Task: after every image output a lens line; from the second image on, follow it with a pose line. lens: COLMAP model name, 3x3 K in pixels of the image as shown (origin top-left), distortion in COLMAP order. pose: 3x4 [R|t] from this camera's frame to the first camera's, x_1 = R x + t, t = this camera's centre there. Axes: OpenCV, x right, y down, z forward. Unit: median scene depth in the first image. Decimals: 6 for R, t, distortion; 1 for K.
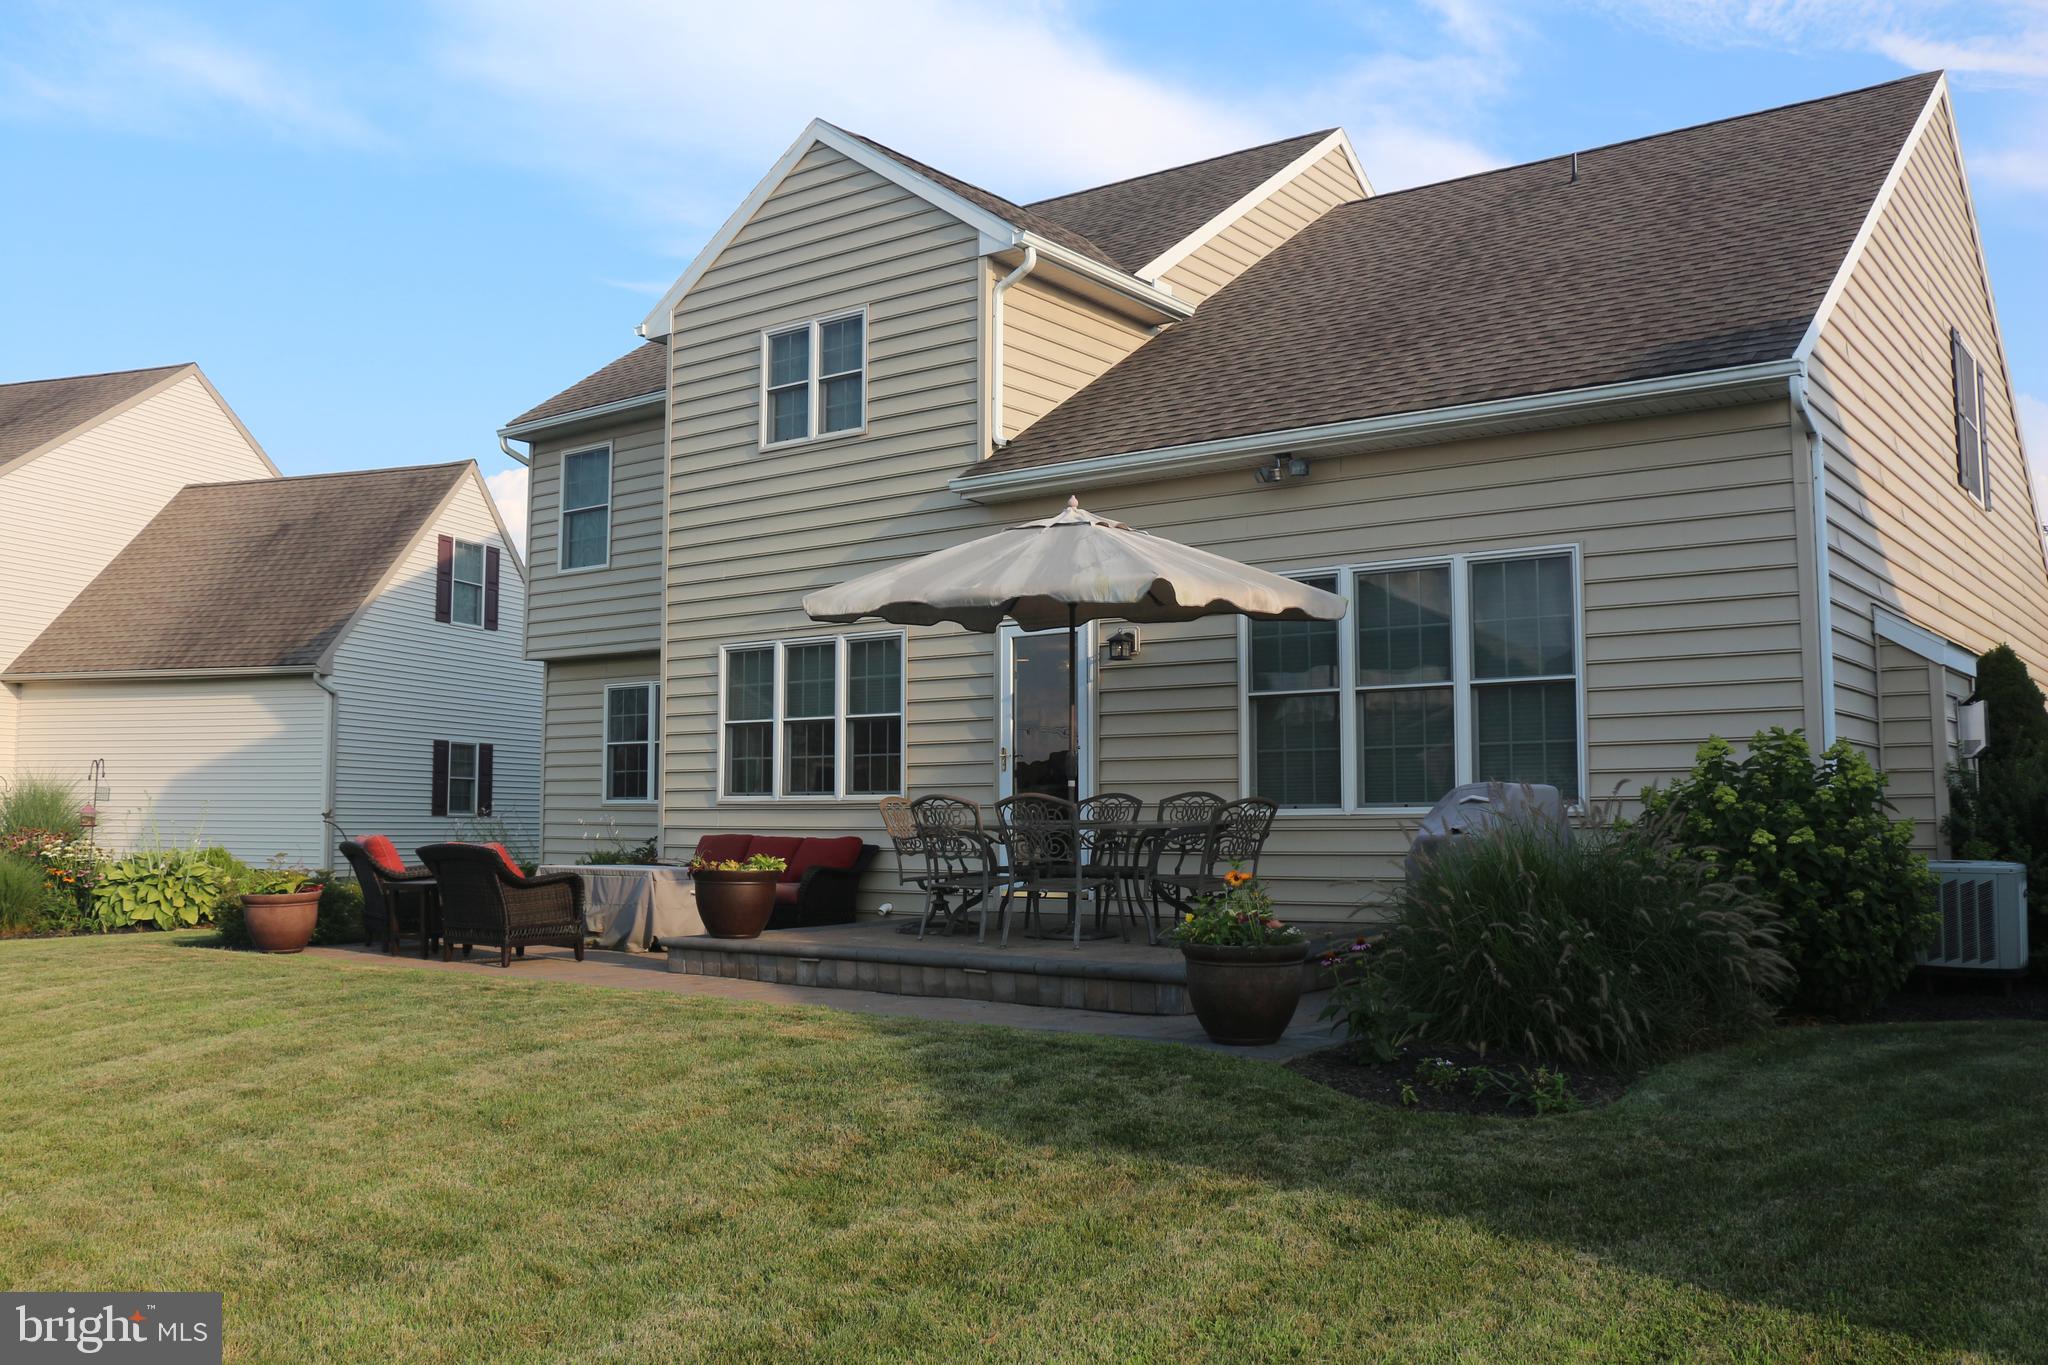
lens RADIAL K [[1793.2, 0, 1019.7], [0, 1793.2, 677.3], [0, 0, 1]] dist [-0.111975, 0.075921]
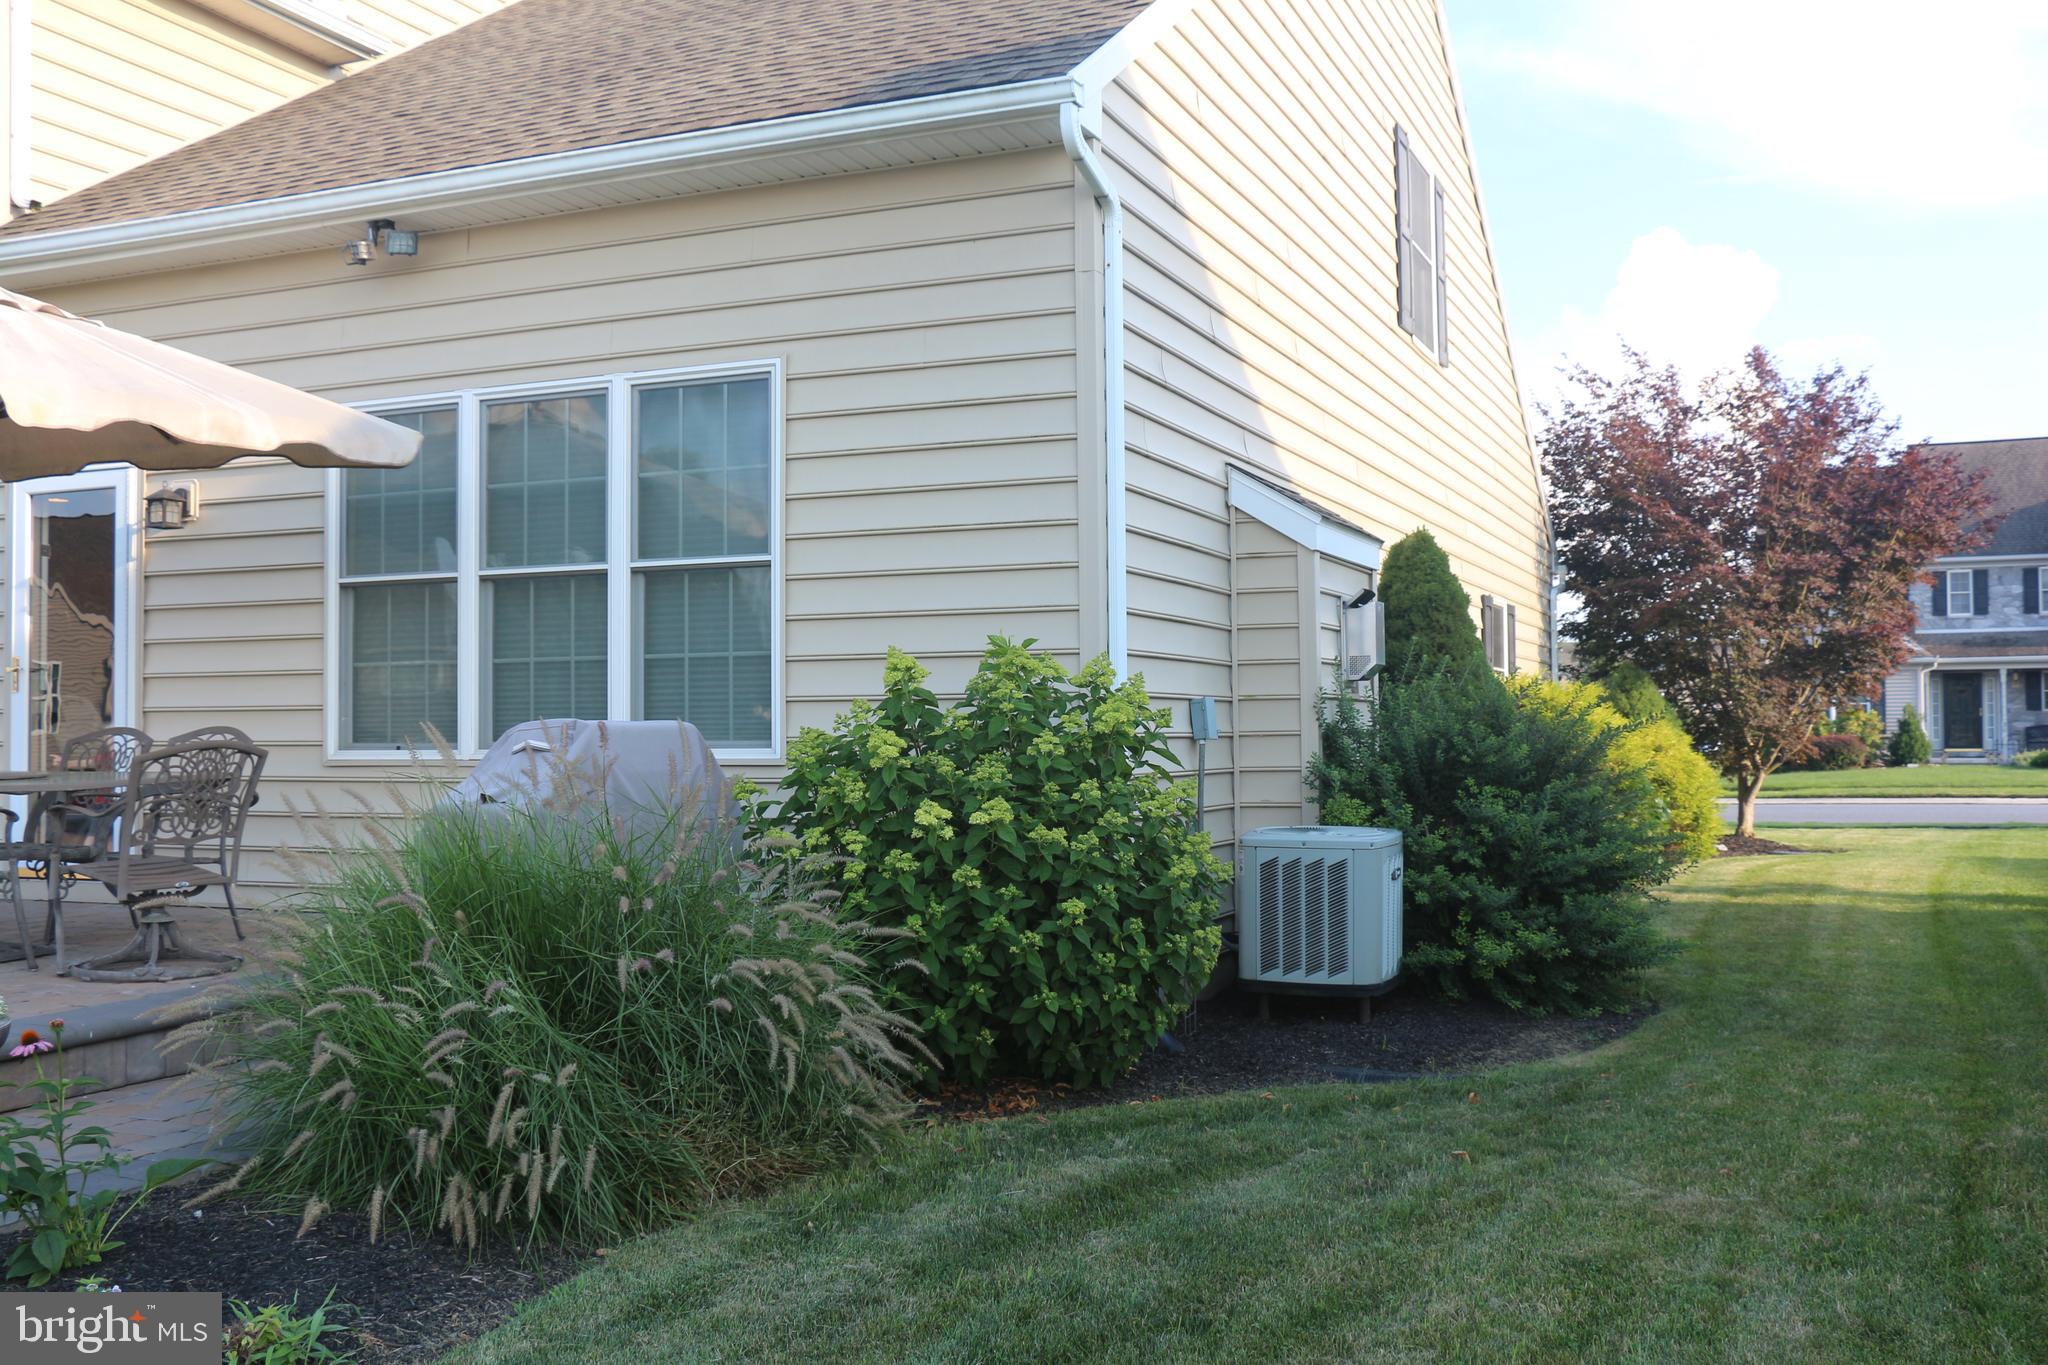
lens RADIAL K [[1886.9, 0, 1020.6], [0, 1886.9, 682.9], [0, 0, 1]] dist [-0.077392, 0.000000]
pose [[0.974066, 0.000927, 0.226264, 0.246274], [-0.013839, 0.998364, 0.055486, 0.006176], [-0.225843, -0.057179, 0.972484, 0.285505]]
